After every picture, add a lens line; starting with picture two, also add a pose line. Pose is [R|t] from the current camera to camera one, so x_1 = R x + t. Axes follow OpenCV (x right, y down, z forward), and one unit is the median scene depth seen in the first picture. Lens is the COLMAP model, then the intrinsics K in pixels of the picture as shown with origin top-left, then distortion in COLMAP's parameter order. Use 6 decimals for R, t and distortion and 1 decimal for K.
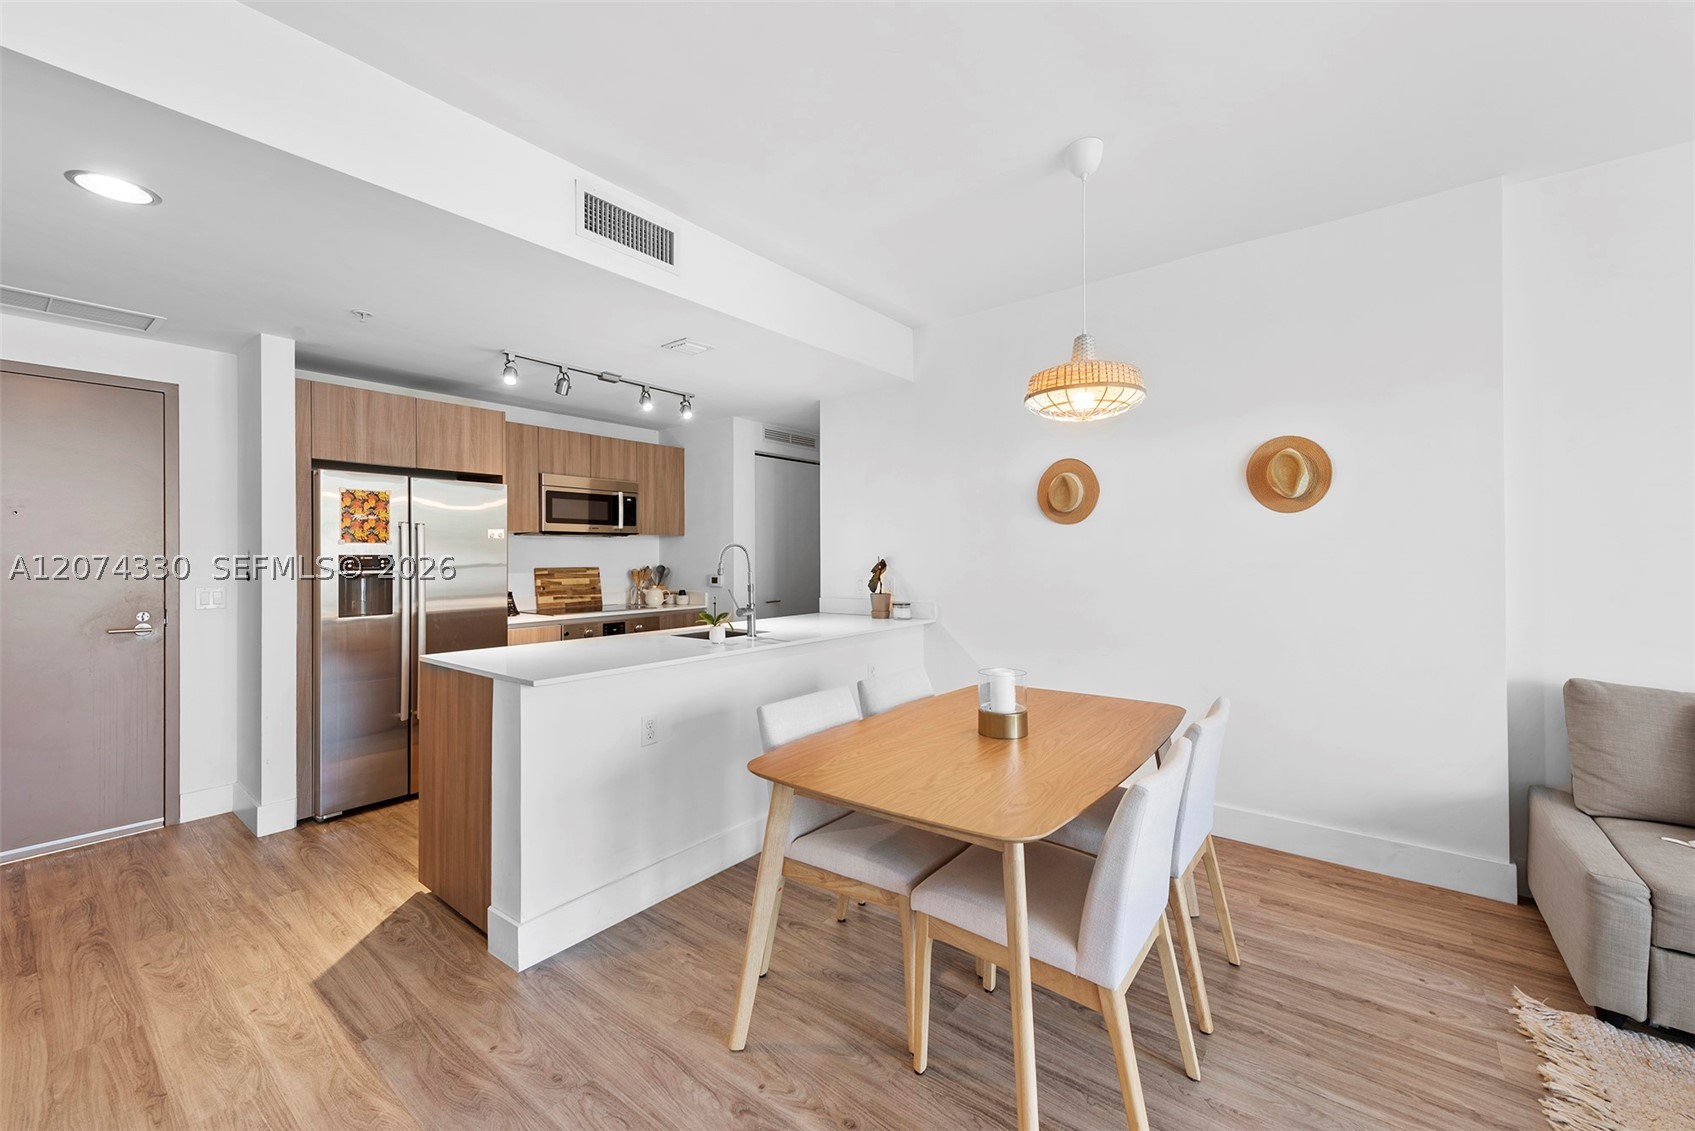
lens RADIAL K [[676.6, 0, 856.3], [0, 676.6, 552.0], [0, 0, 1]] dist [0.015162, -0.004077]
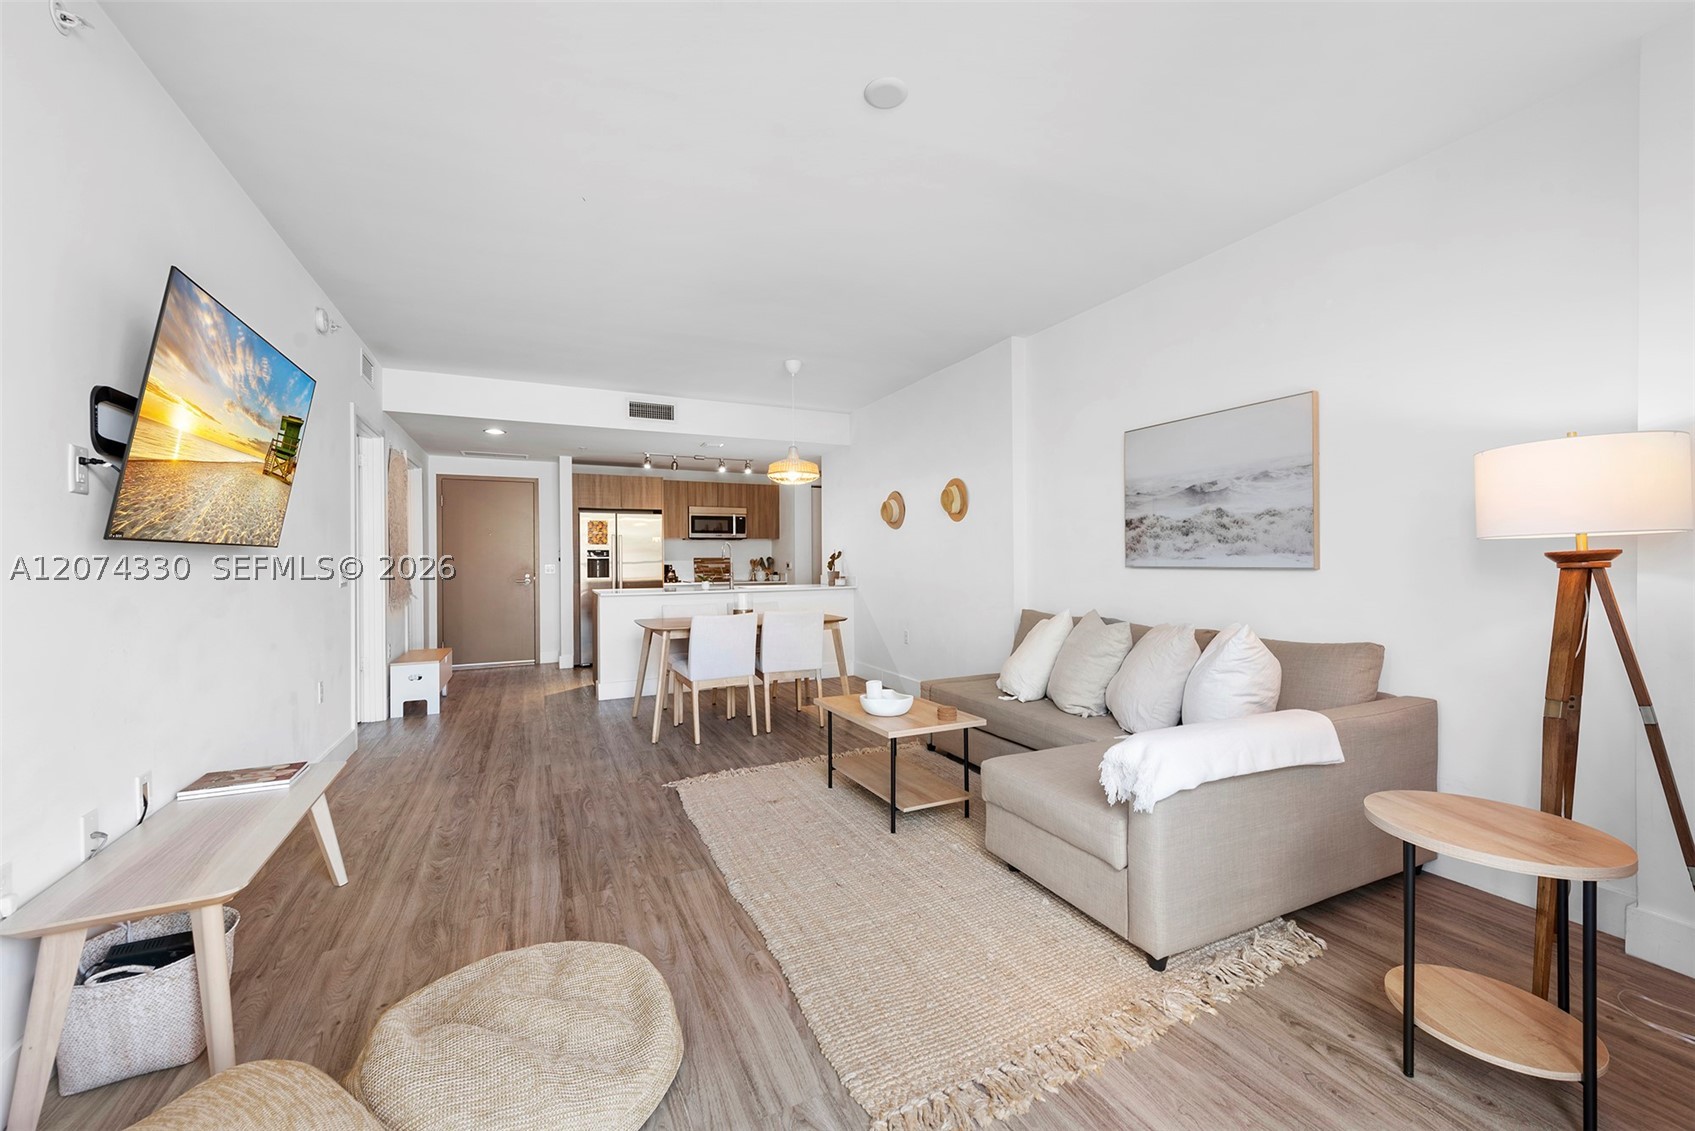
lens RADIAL K [[676.6, 0, 854.4], [0, 676.6, 557.3], [0, 0, 1]] dist [0.015162, -0.004077]
pose [[0.895371, -0.002323, -0.445316, 0.874295], [0.004544, 0.999982, 0.003921, 0.020580], [0.445298, -0.005534, 0.895365, -0.520126]]
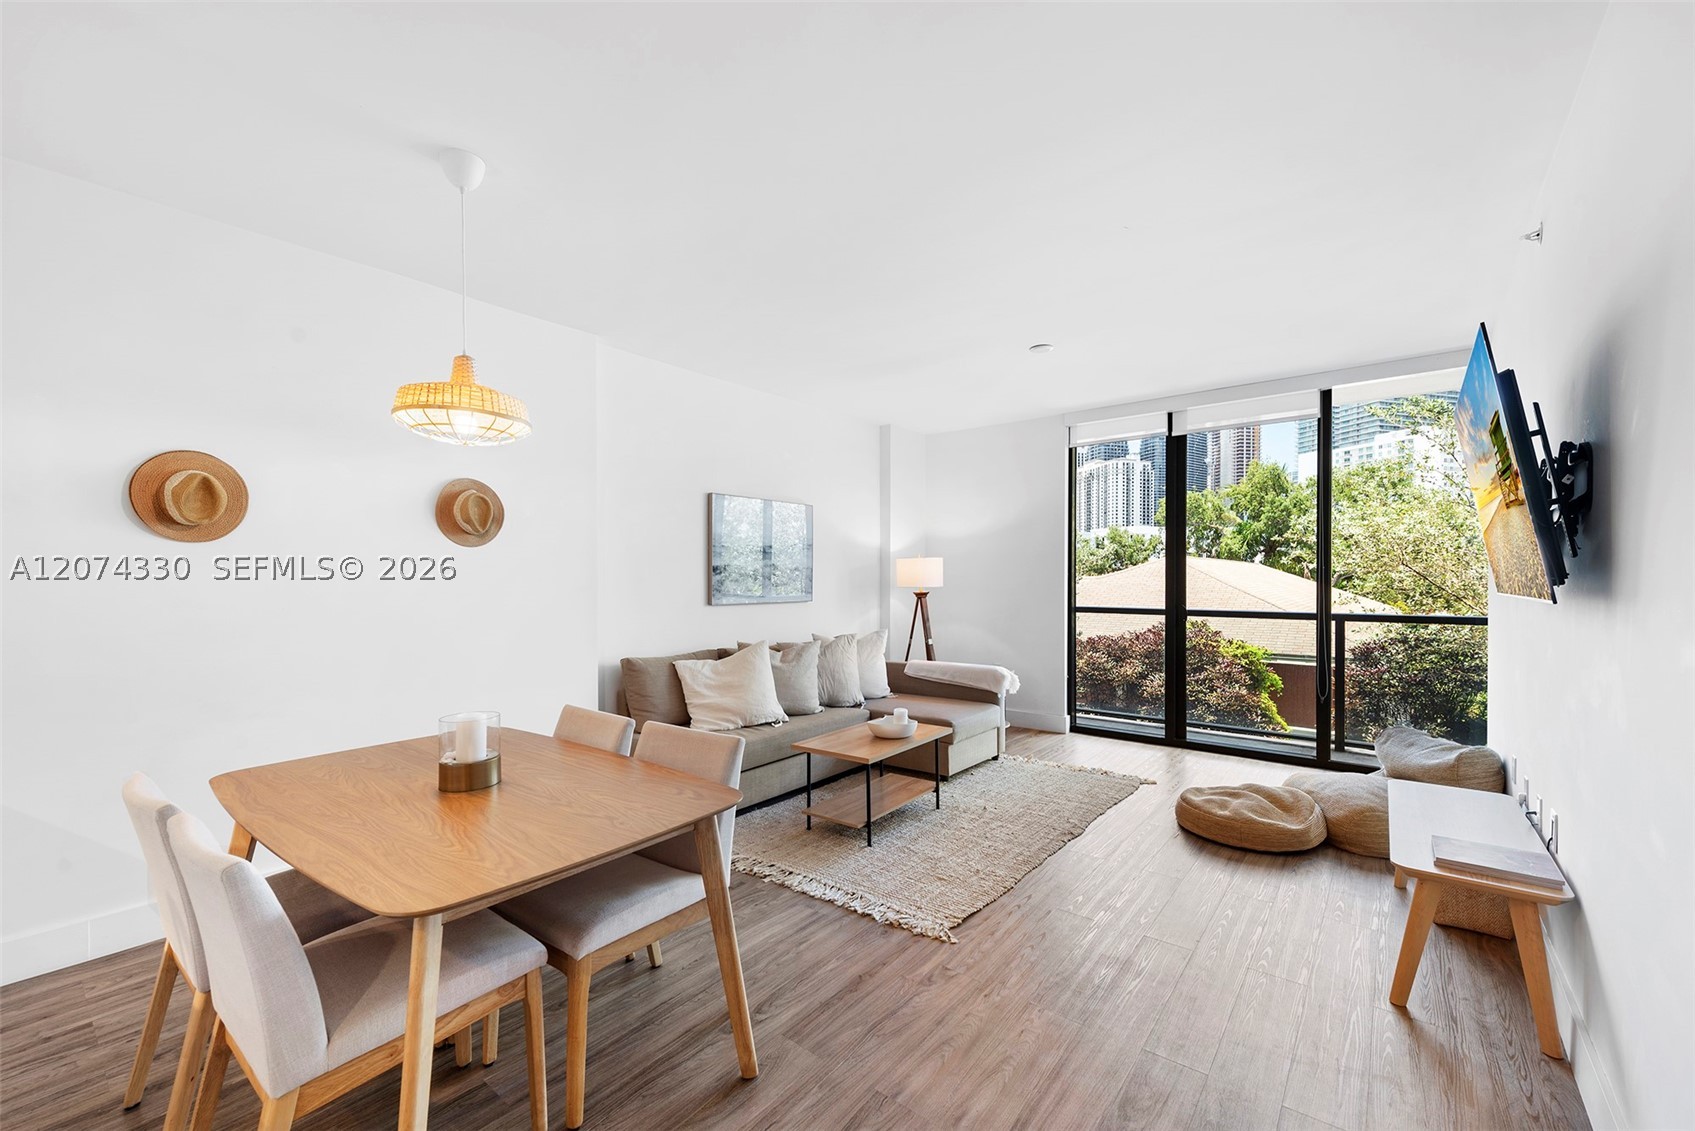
lens RADIAL K [[676.6, 0, 868.2], [0, 676.6, 584.3], [0, 0, 1]] dist [0.015162, -0.004077]
pose [[-0.006137, -0.004200, 0.999972, -0.368788], [-0.000703, 0.999991, 0.004195, -0.001022], [-0.999981, -0.000677, -0.006140, 0.255491]]
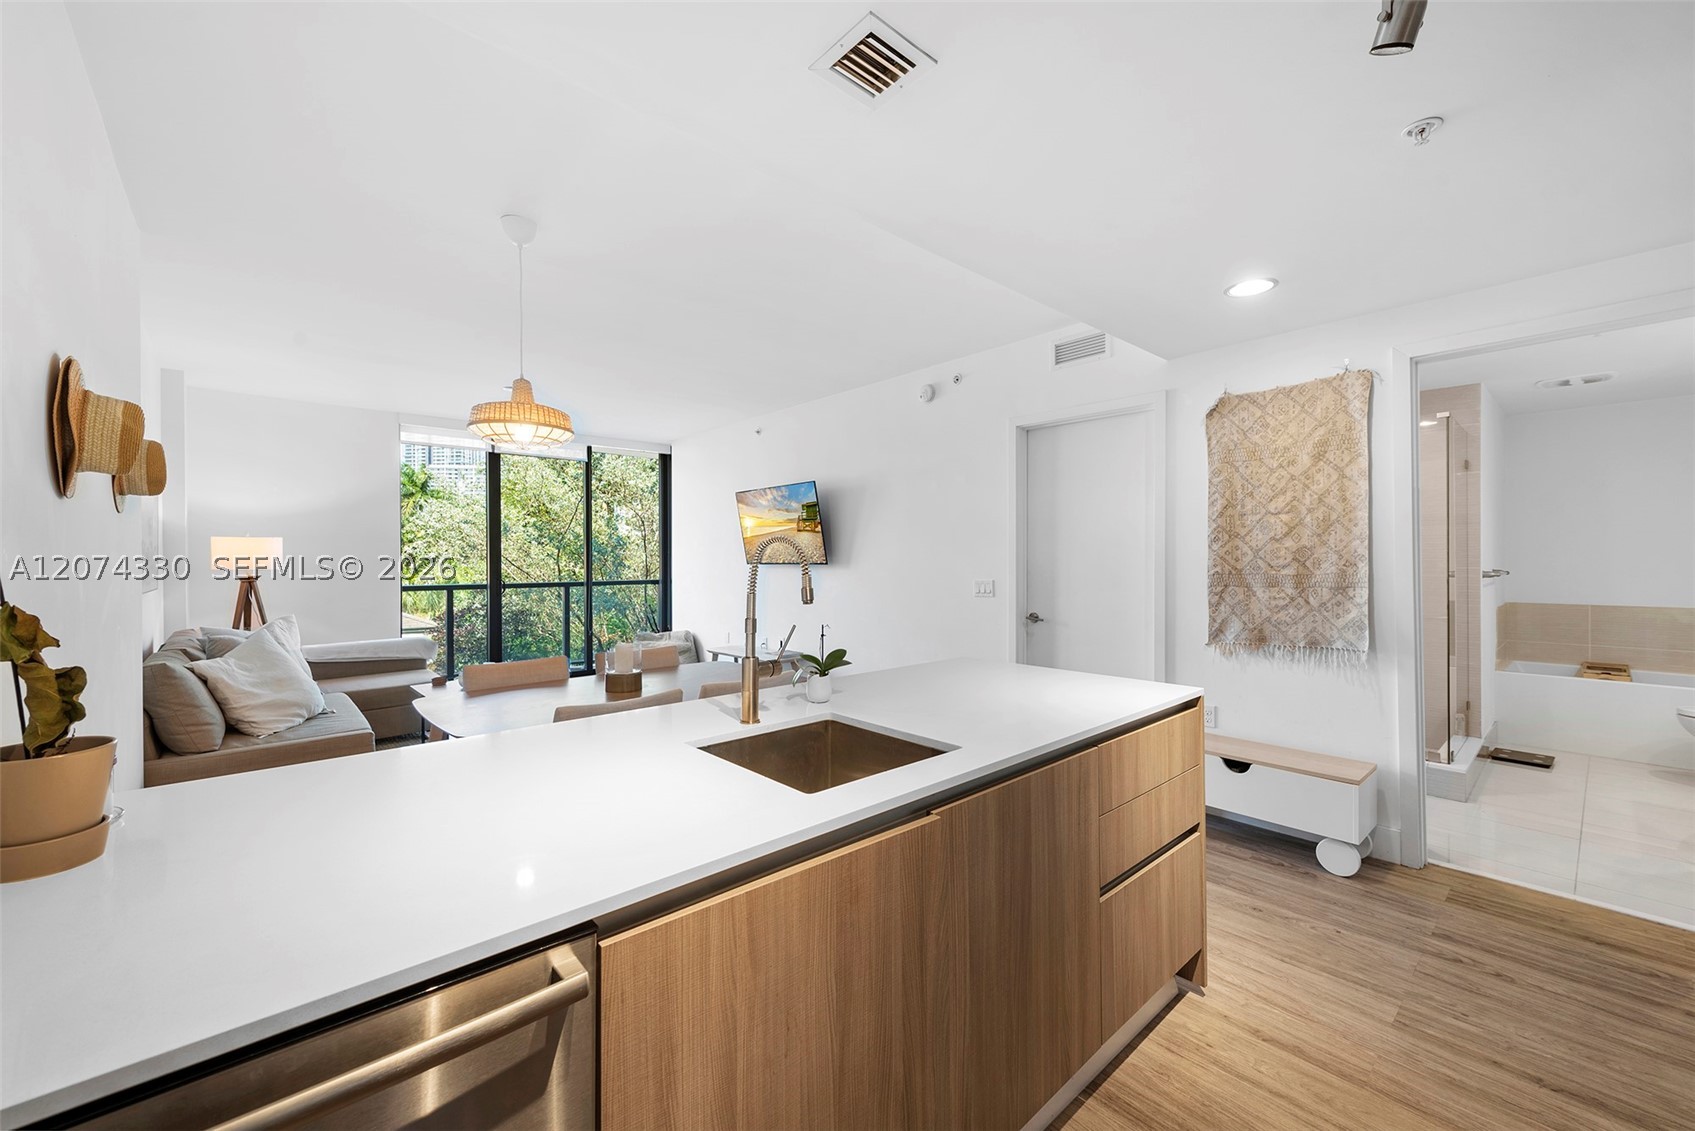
lens RADIAL K [[676.6, 0, 845.1], [0, 676.6, 558.9], [0, 0, 1]] dist [0.015162, -0.004077]
pose [[-0.983835, 0.009805, 0.178807, -0.259665], [0.009230, 0.999949, -0.004051, 0.005176], [-0.178838, -0.002335, -0.983876, 1.224420]]
